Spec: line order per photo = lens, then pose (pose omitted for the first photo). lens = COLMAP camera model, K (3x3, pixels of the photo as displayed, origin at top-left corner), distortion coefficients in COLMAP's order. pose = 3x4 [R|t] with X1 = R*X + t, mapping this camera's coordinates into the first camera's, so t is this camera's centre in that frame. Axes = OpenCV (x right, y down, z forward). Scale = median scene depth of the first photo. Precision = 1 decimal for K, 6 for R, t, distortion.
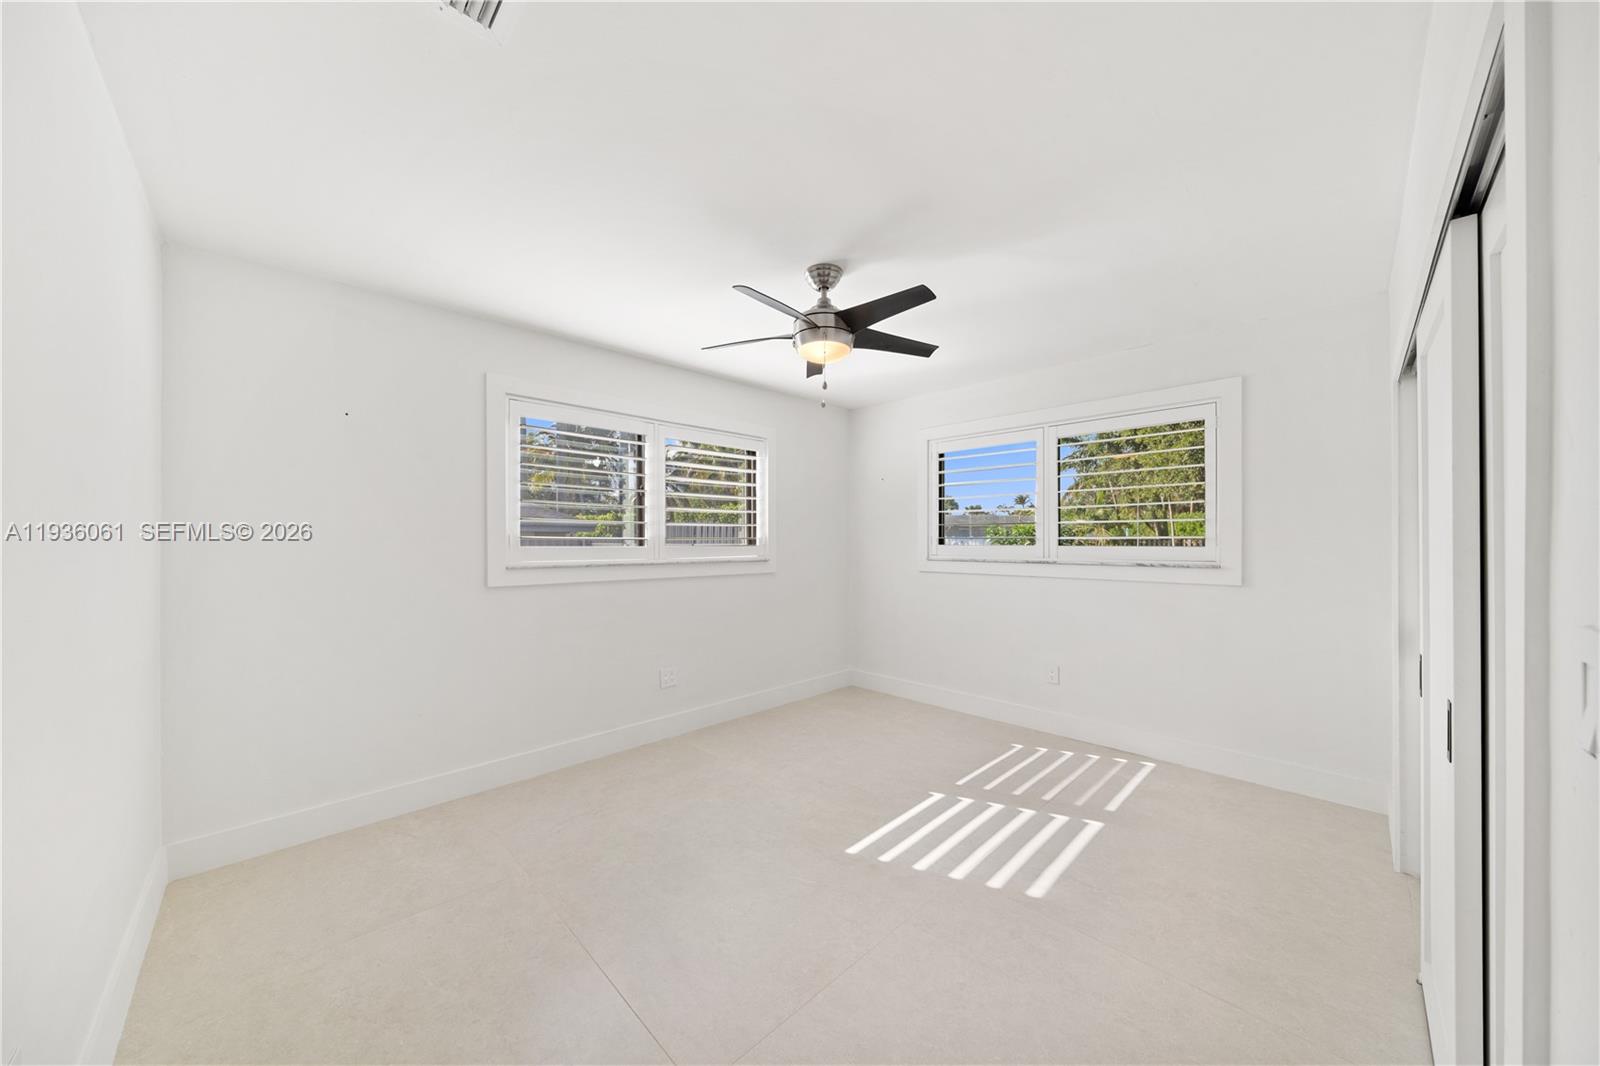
lens RADIAL K [[546.5, 0, 806.3], [0, 546.5, 539.8], [0, 0, 1]] dist [-0.004984, 0.000161]
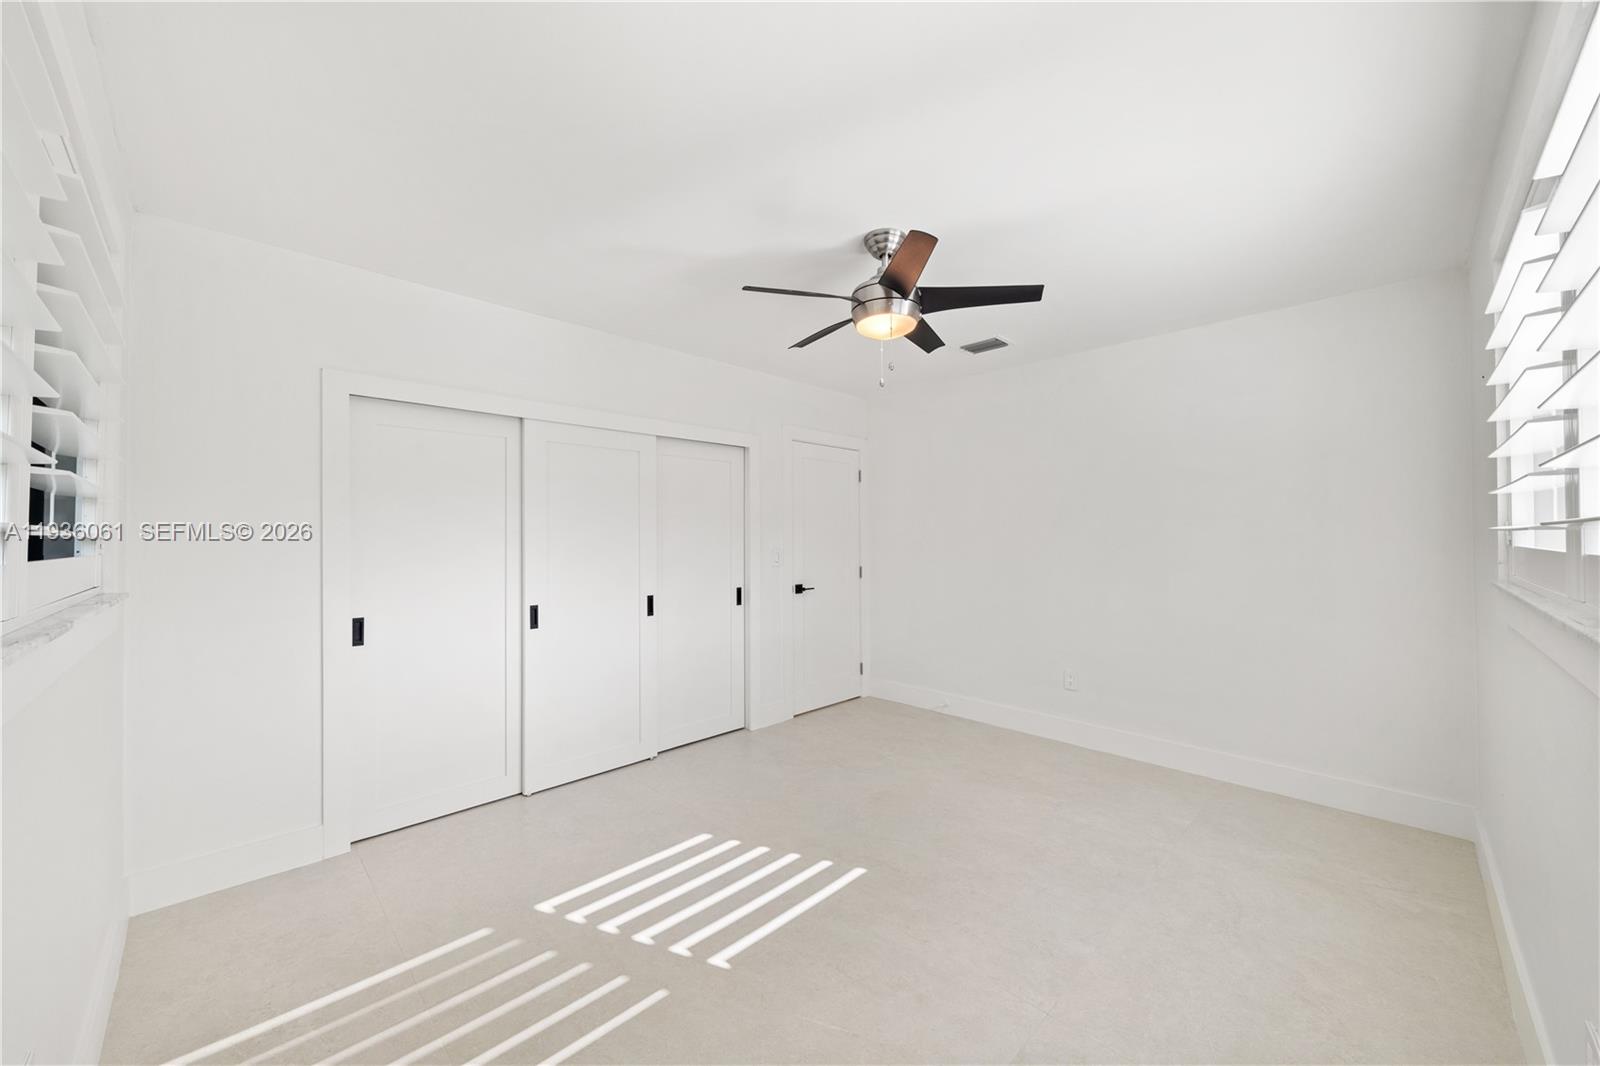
lens RADIAL K [[571.3, 0, 797.4], [0, 571.3, 535.4], [0, 0, 1]] dist [-0.021747, -0.000389]
pose [[-0.999999, 0.000279, 0.001301, 0.193401], [0.000262, 0.999911, -0.013314, 0.003062], [-0.001305, -0.013314, -0.999911, 2.032479]]
